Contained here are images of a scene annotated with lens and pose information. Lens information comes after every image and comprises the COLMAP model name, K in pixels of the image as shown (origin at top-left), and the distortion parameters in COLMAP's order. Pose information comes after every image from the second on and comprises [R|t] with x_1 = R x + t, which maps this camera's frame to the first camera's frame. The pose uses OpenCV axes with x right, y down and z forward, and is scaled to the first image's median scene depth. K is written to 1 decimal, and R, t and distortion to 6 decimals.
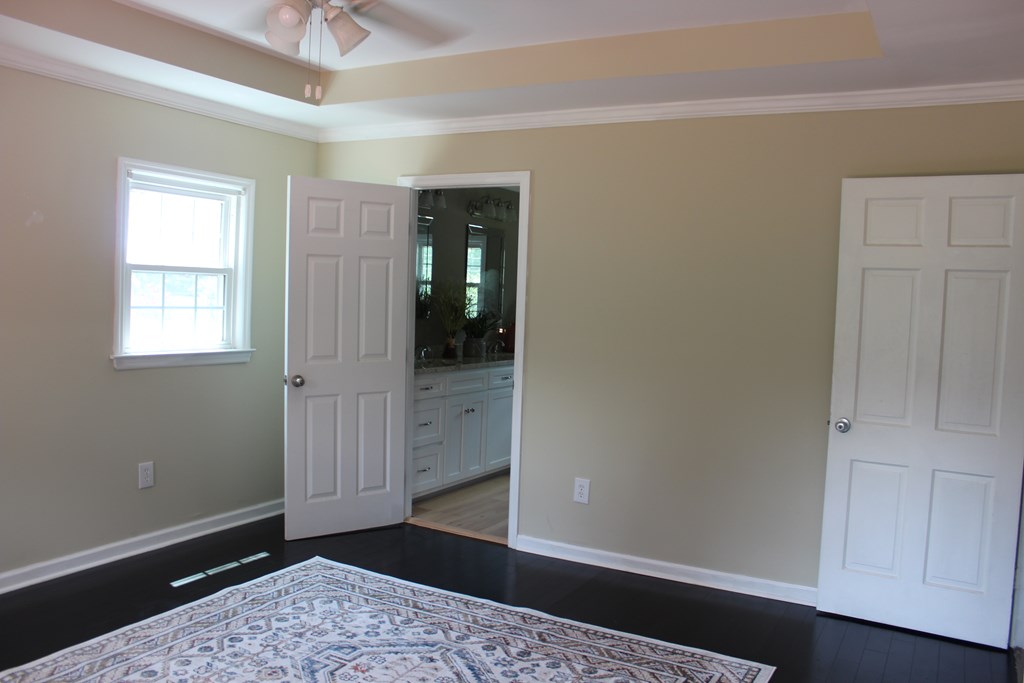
lens RADIAL K [[848.0, 0, 510.6], [0, 848.0, 341.5], [0, 0, 1]] dist [-0.165359, 0.148350]
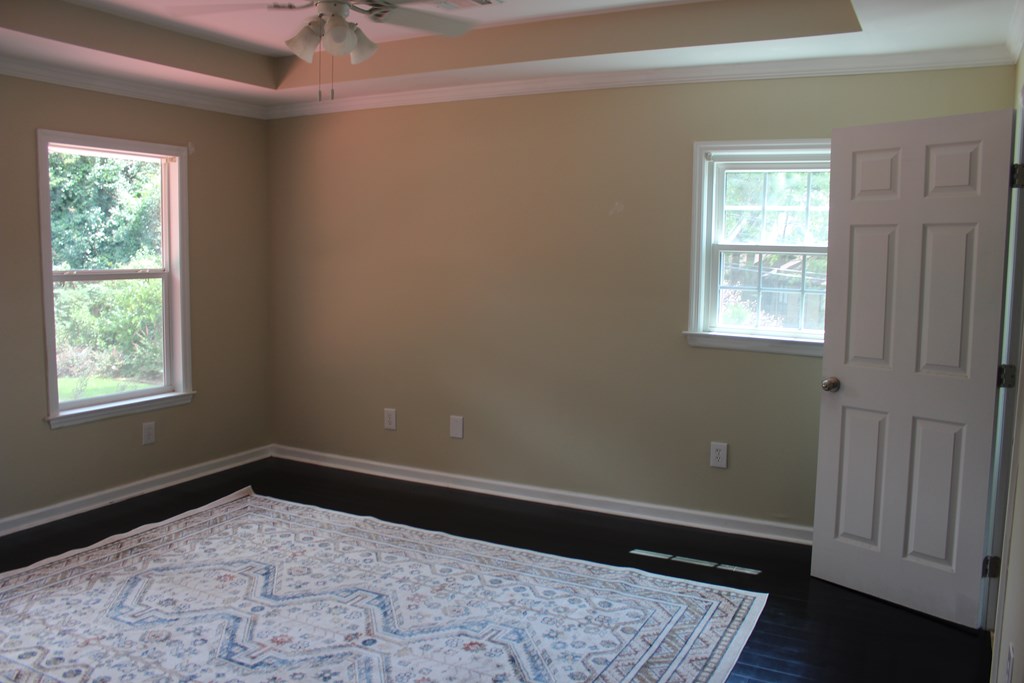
lens RADIAL K [[848.0, 0, 510.6], [0, 848.0, 341.5], [0, 0, 1]] dist [-0.165359, 0.148350]
pose [[0.017691, 0.070681, -0.997342, 0.597620], [-0.076419, 0.994676, 0.069137, -0.028300], [0.996919, 0.074993, 0.022999, 0.762522]]
